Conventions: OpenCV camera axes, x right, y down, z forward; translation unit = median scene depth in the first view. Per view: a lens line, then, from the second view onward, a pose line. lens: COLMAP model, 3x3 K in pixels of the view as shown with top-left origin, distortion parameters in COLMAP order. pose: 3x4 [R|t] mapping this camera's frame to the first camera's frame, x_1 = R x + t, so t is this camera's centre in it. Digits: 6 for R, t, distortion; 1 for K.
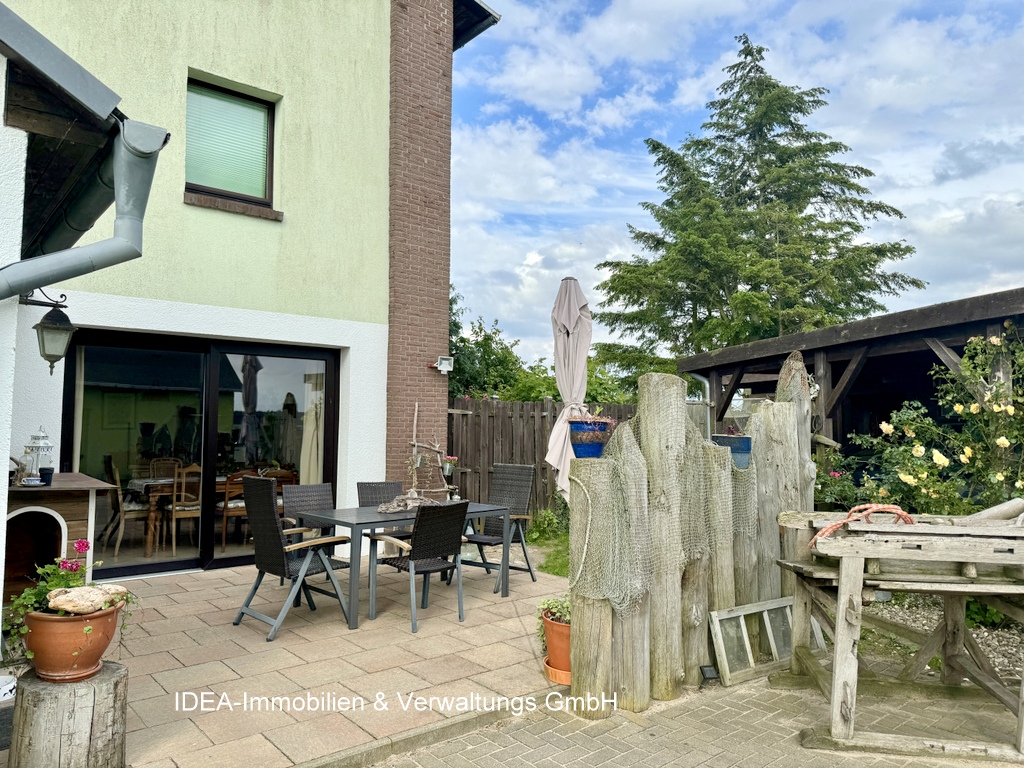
lens RADIAL K [[725.6, 0, 512.6], [0, 725.6, 383.1], [0, 0, 1]] dist [0.001897, 0.000374]
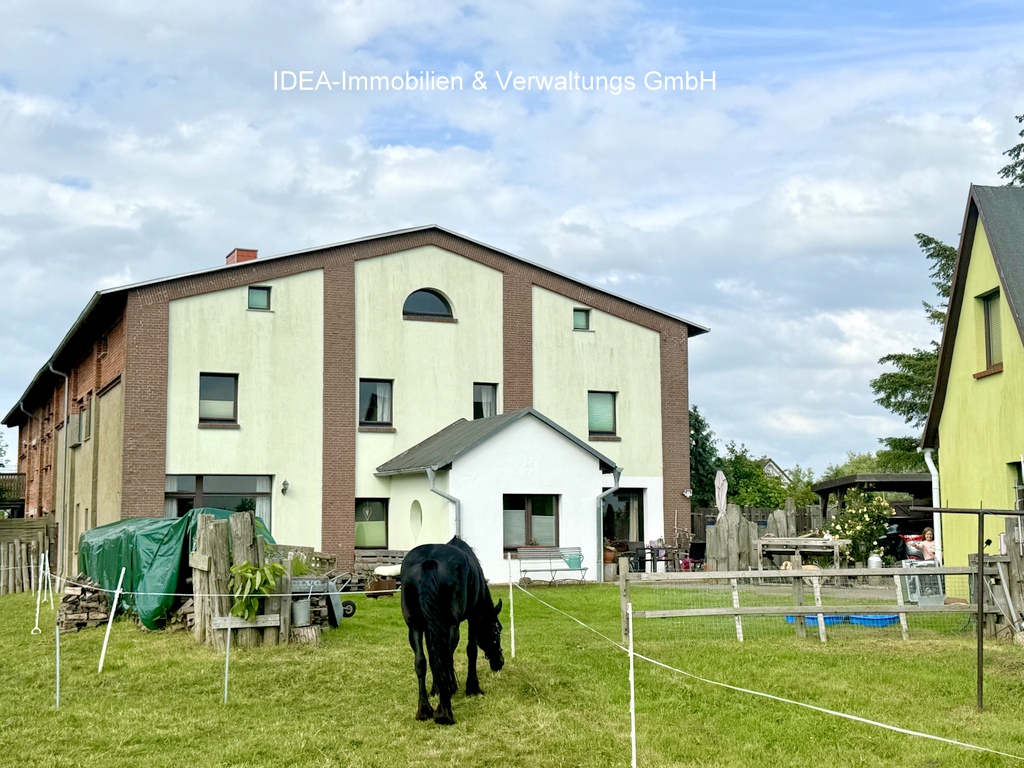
lens RADIAL K [[1362.9, 0, 512.4], [0, 1362.9, 382.4], [0, 0, 1]] dist [0.083292, 0.000000]
pose [[0.958976, -0.041178, -0.280479, 0.605561], [0.025649, 0.997939, -0.058814, -0.137620], [0.282323, 0.049207, 0.958056, -3.343988]]
